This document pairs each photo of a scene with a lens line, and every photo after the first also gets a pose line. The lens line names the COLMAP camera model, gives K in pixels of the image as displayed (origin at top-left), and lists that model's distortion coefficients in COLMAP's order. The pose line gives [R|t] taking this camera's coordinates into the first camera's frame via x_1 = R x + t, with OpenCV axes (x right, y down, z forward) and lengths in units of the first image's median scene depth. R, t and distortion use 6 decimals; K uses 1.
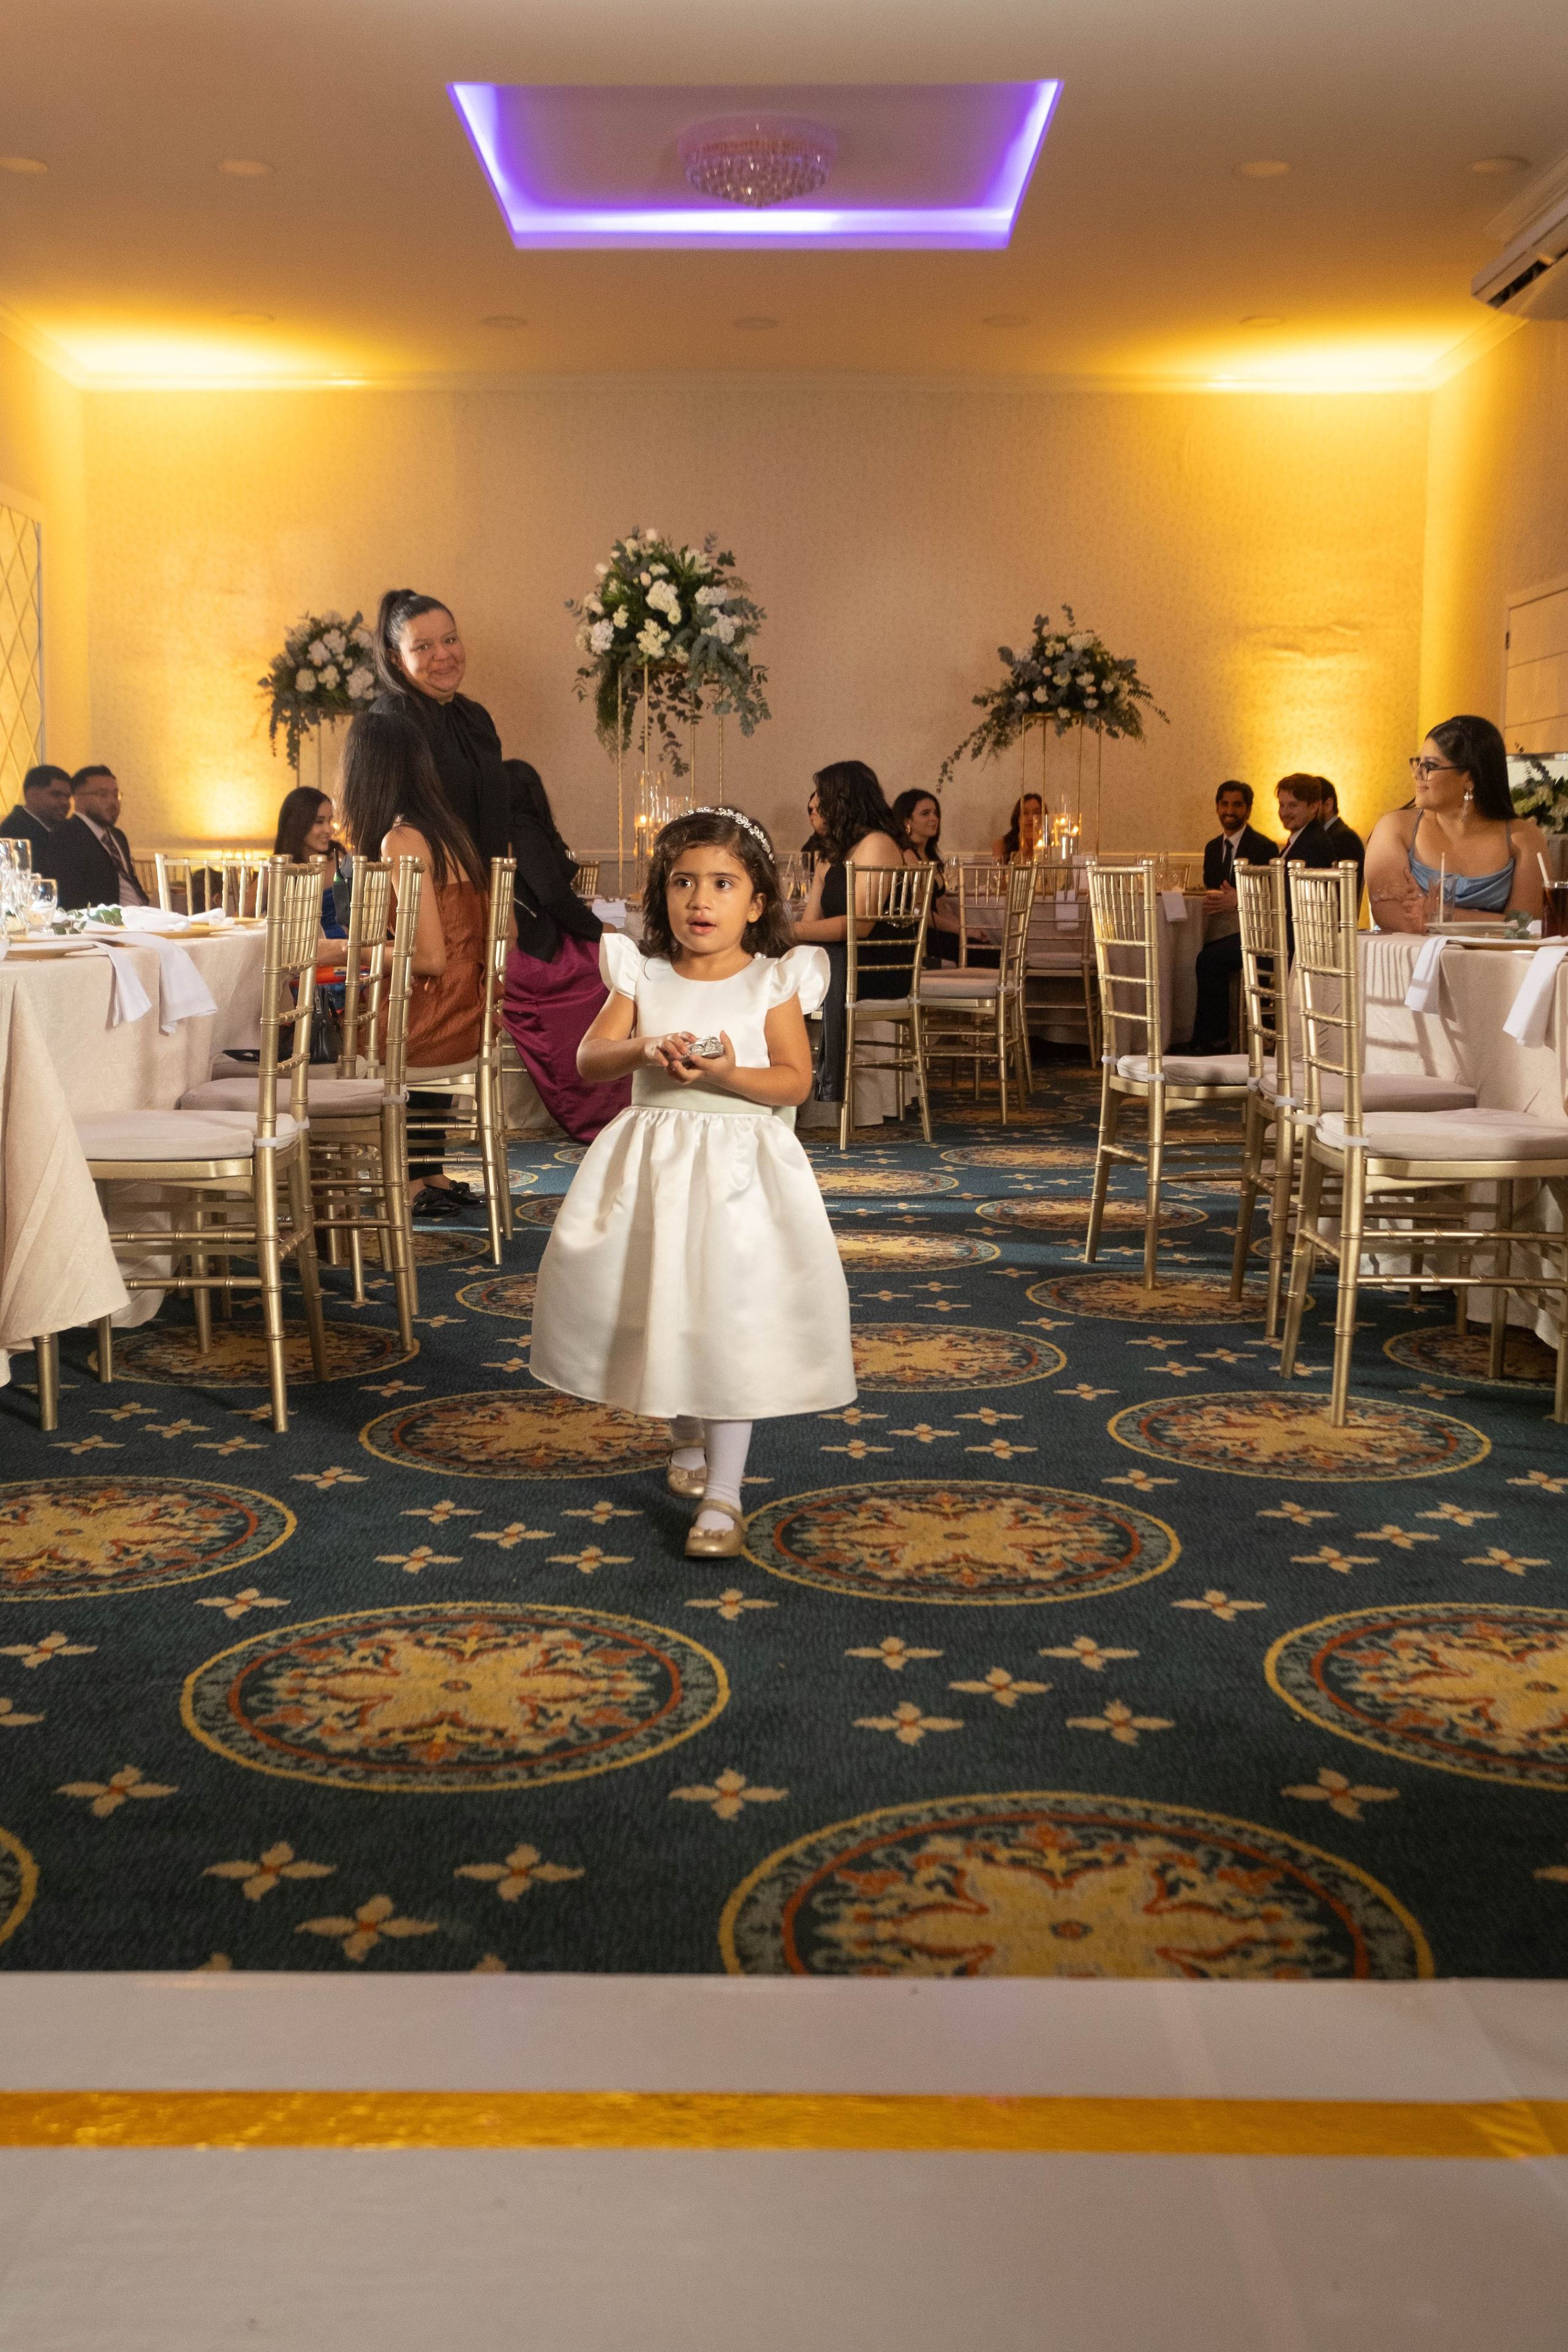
lens RADIAL K [[2388.3, 0, 786.7], [0, 2388.3, 1176.1], [0, 0, 1]] dist [-0.031139, 0.181586]
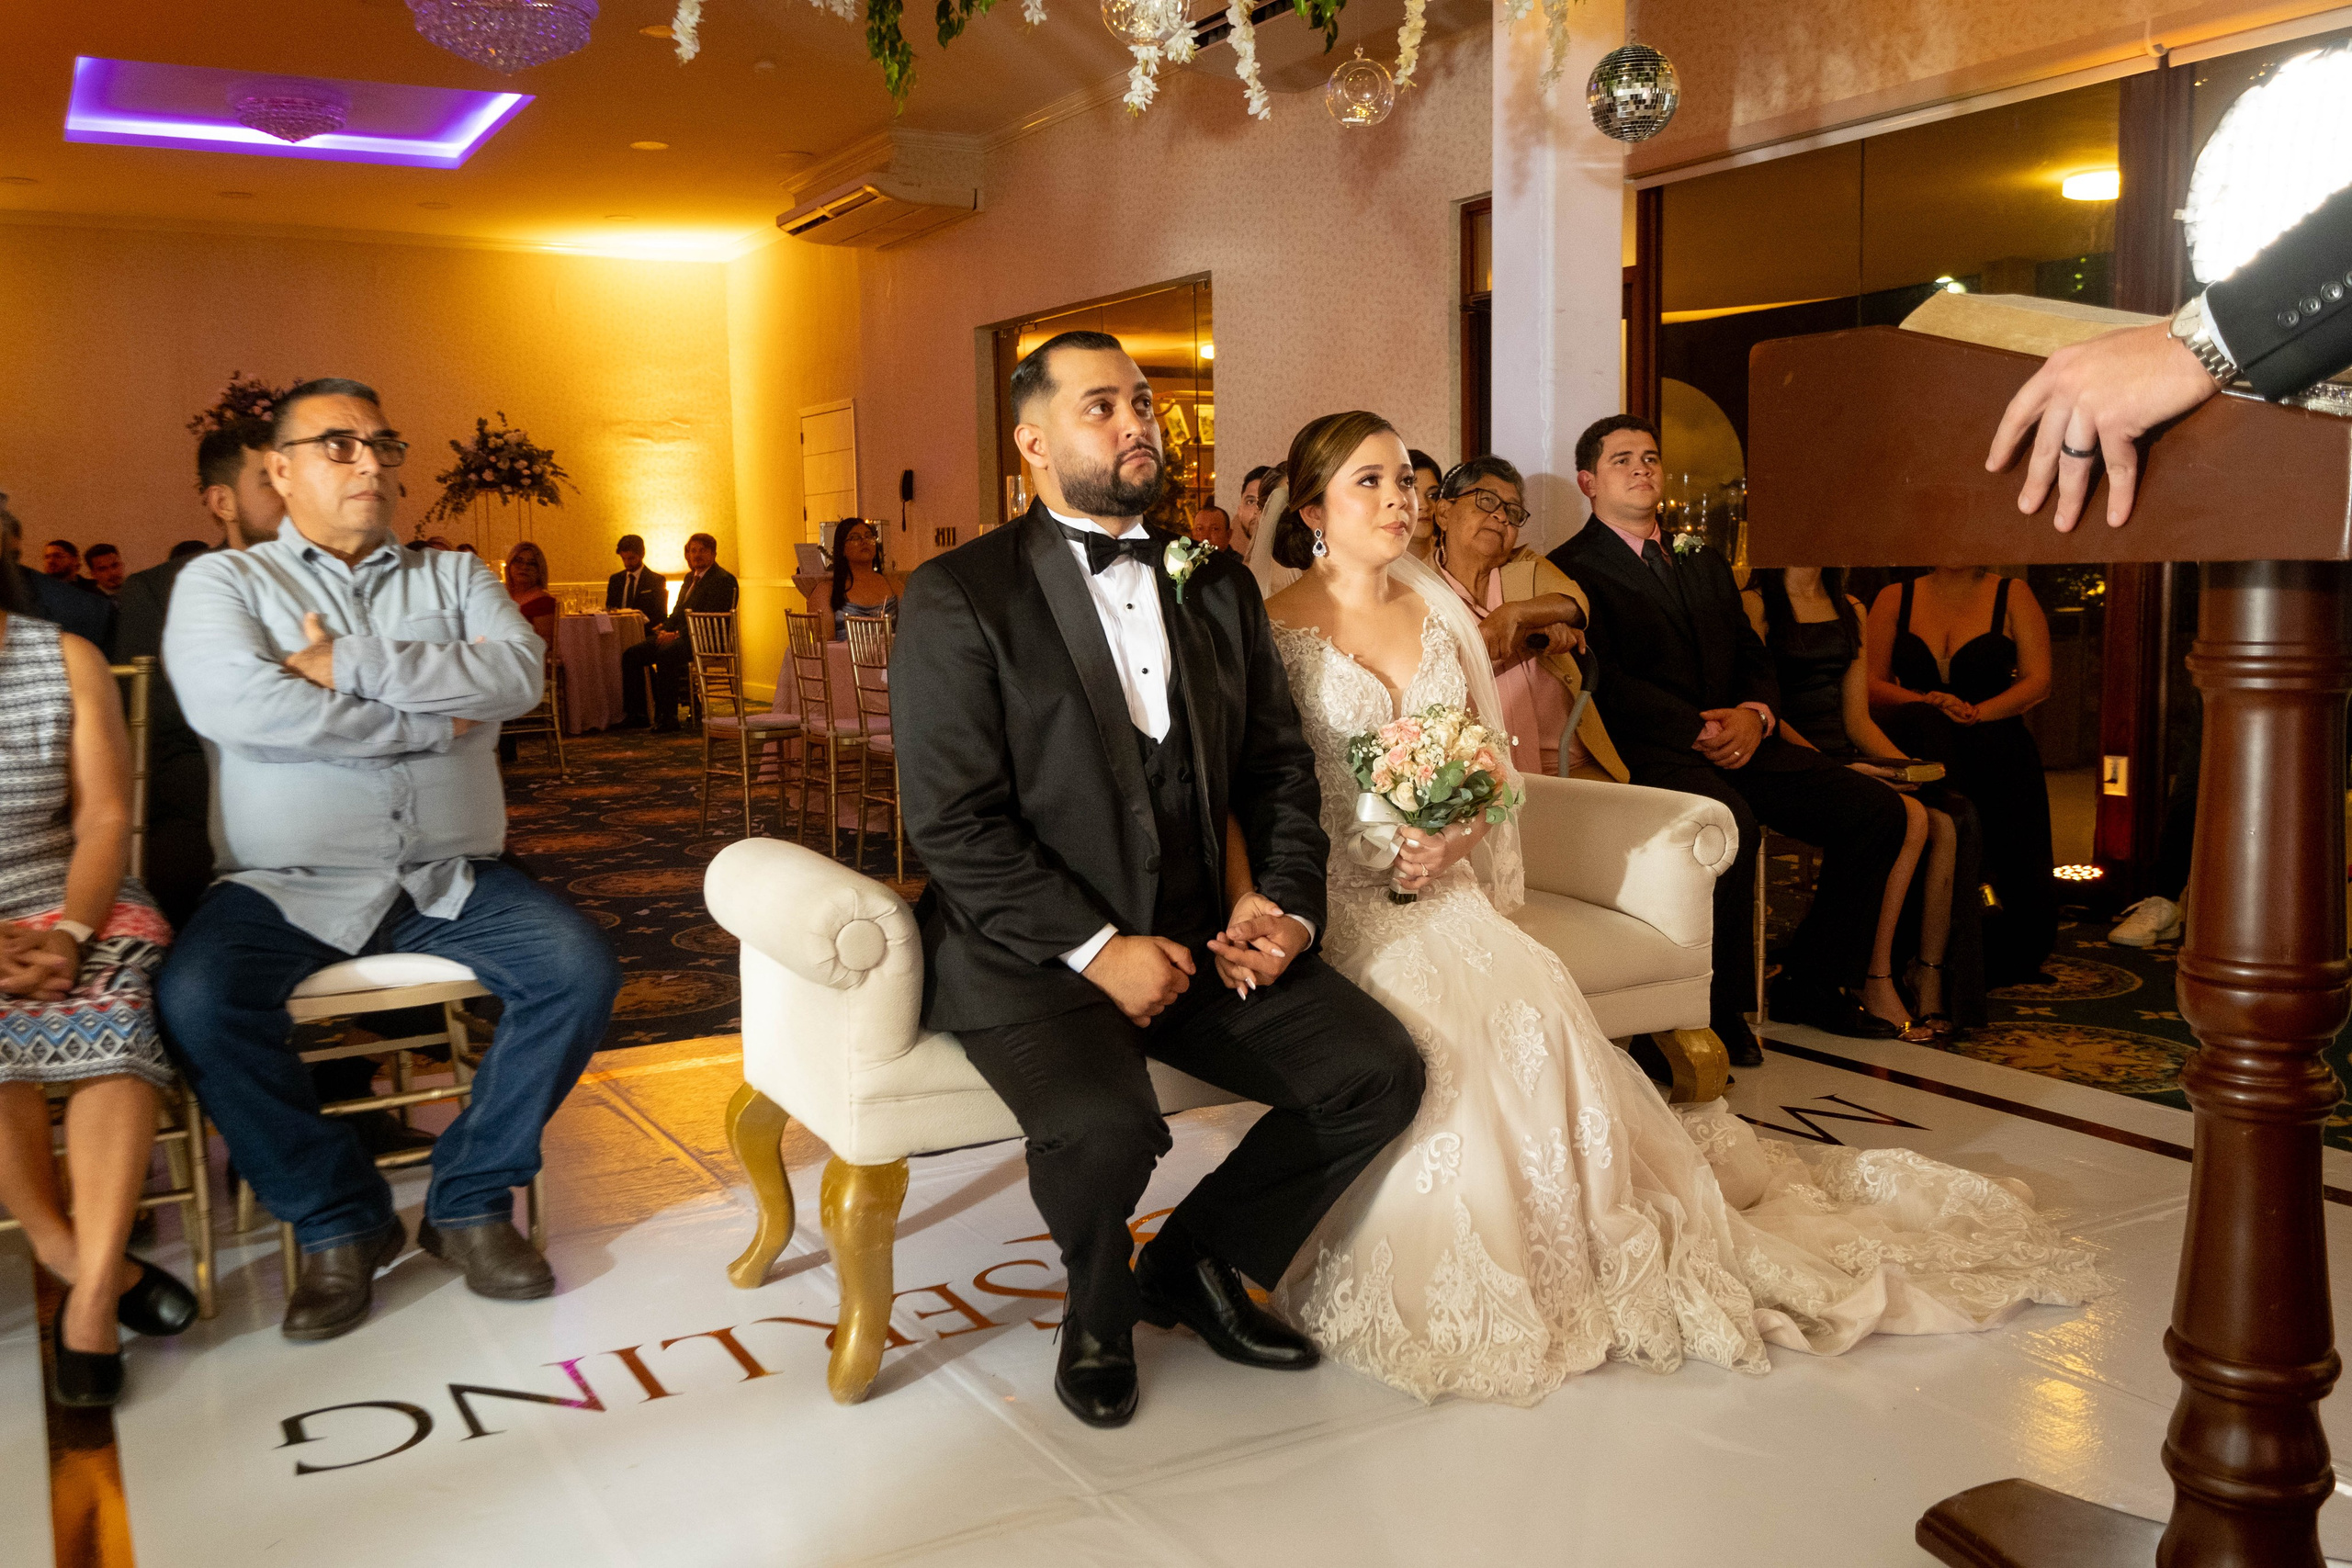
lens RADIAL K [[2041.8, 0, 1174.1], [0, 2041.8, 780.0], [0, 0, 1]] dist [0.008244, -0.001029]
pose [[0.865955, -0.075751, 0.494352, -0.613308], [0.087949, 0.996124, -0.001421, 0.053375], [-0.492328, 0.044708, 0.869261, -0.938905]]
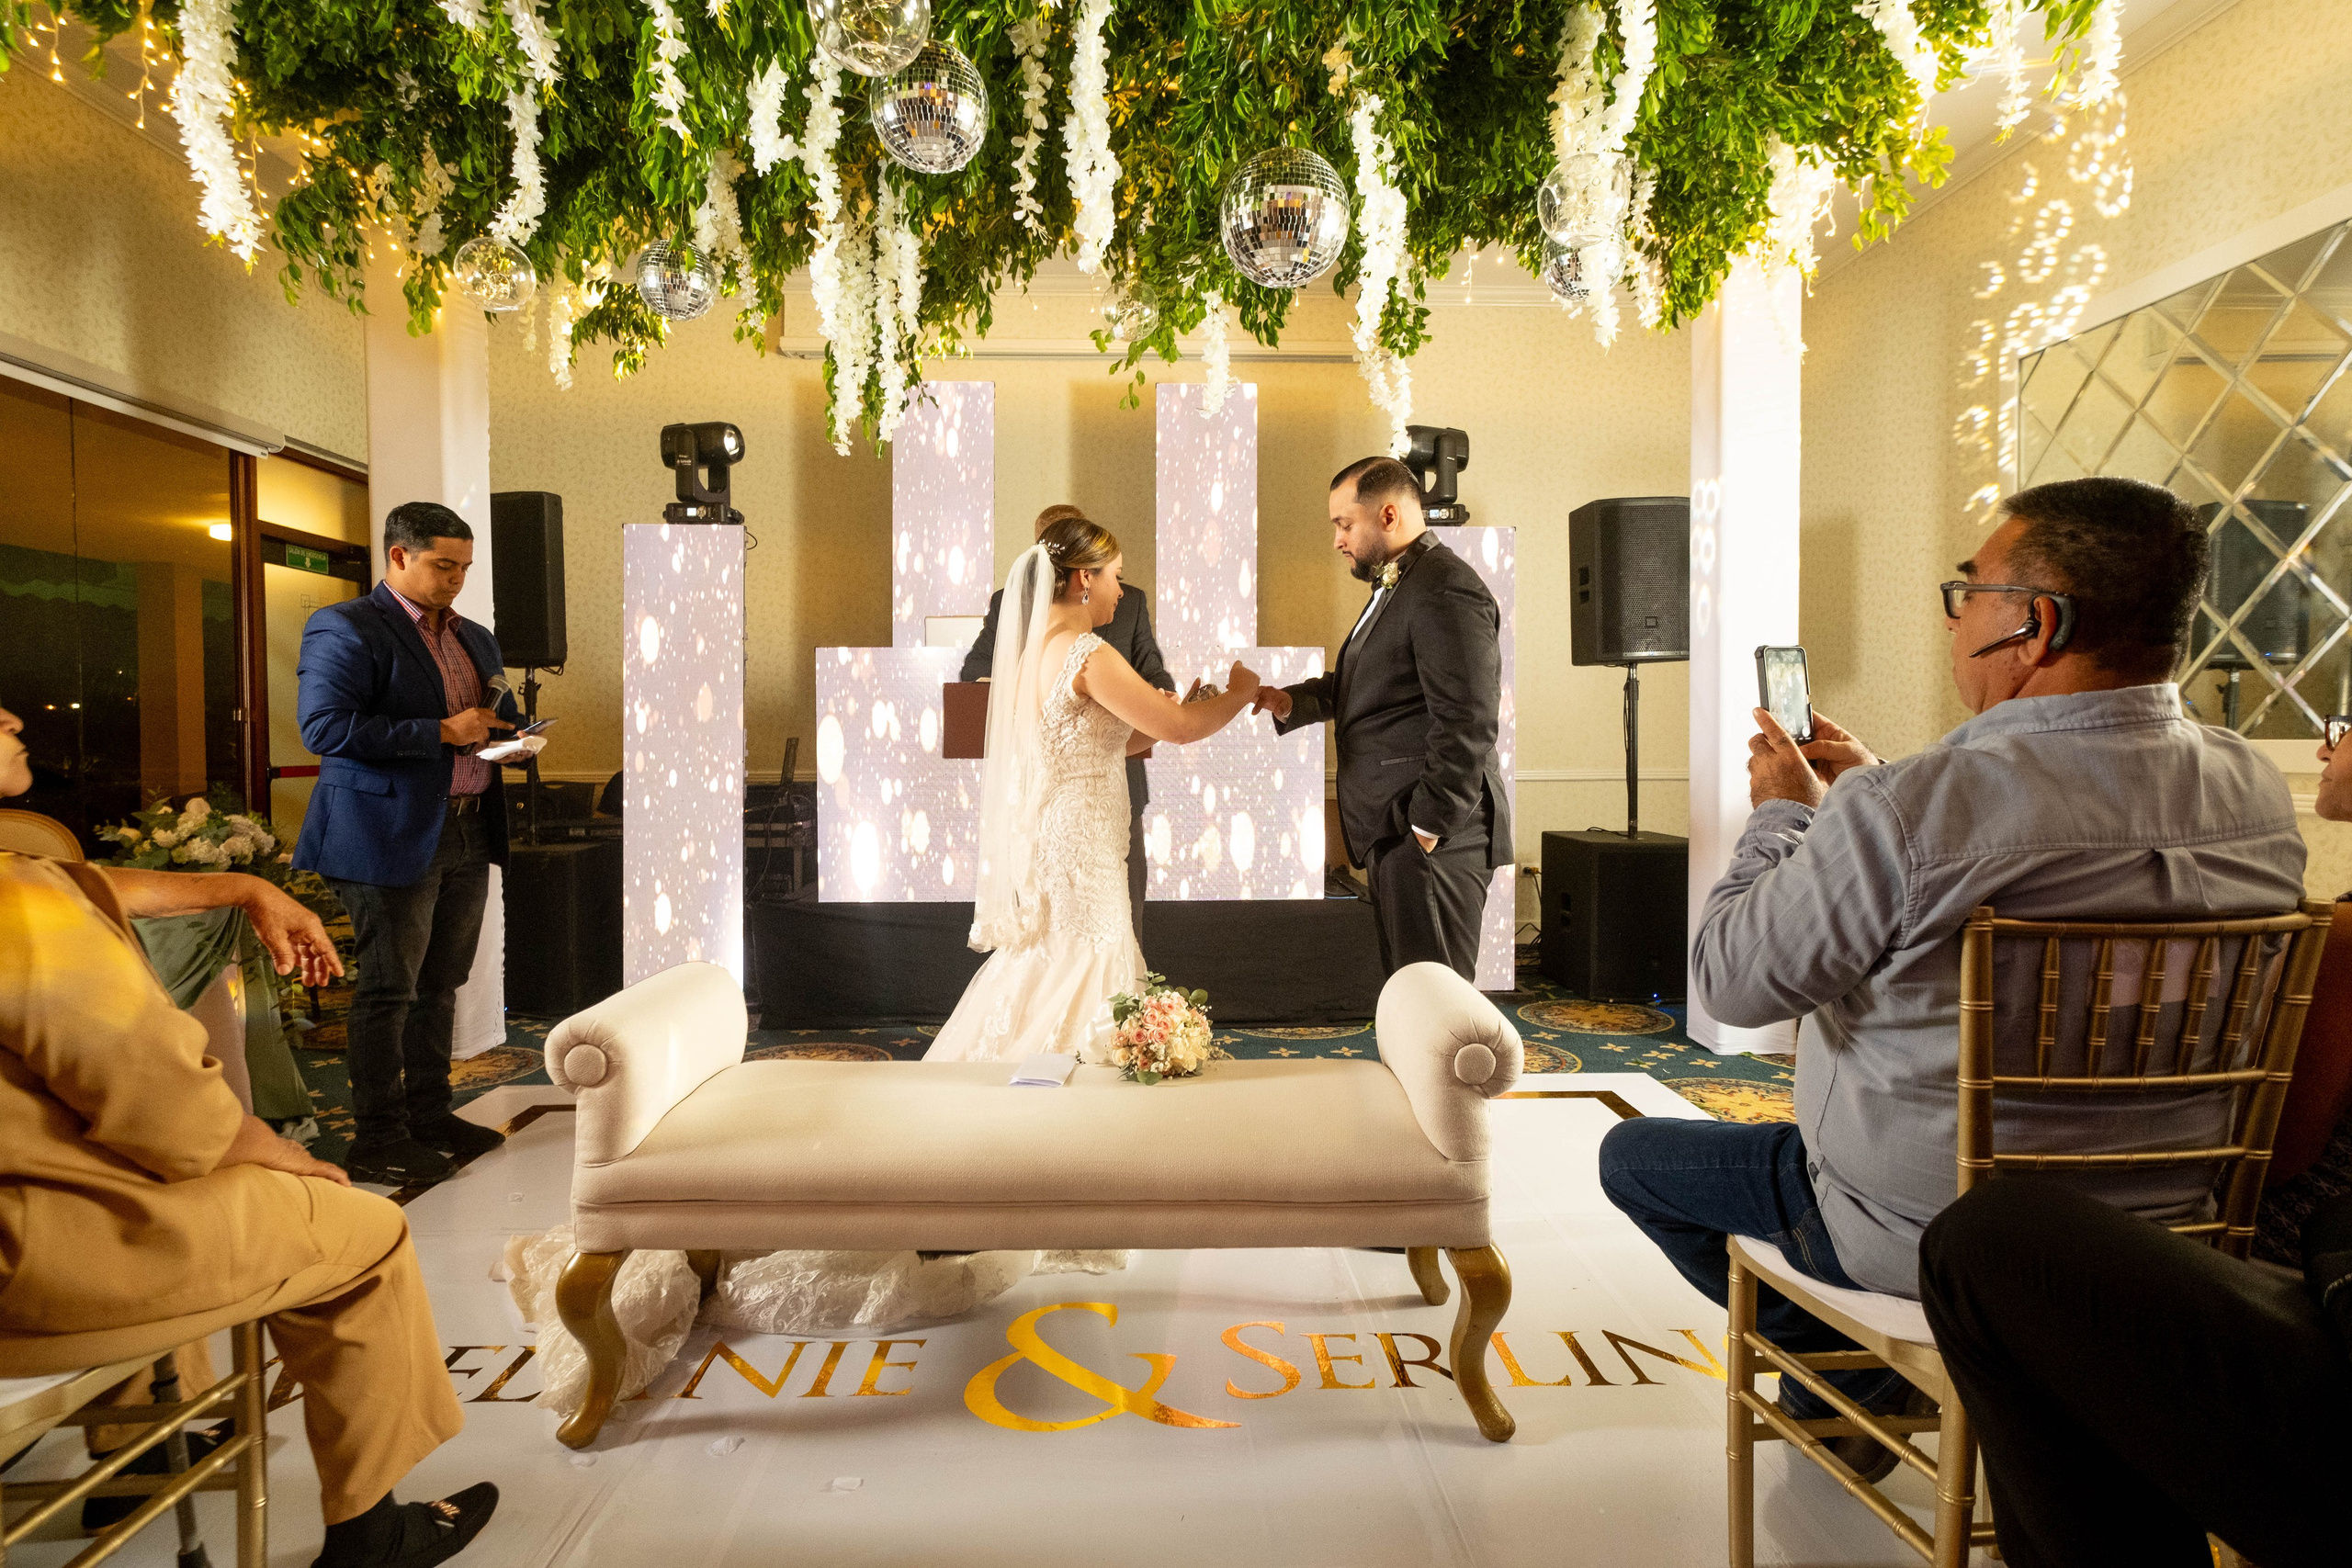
lens RADIAL K [[1254.4, 0, 1171.3], [0, 1254.4, 775.3], [0, 0, 1]] dist [0.002917, 0.002017]
pose [[-0.999469, -0.002302, -0.032499, -0.090955], [-0.007478, 0.987076, 0.160078, -0.178908], [0.031711, 0.160236, -0.986569, 0.744692]]
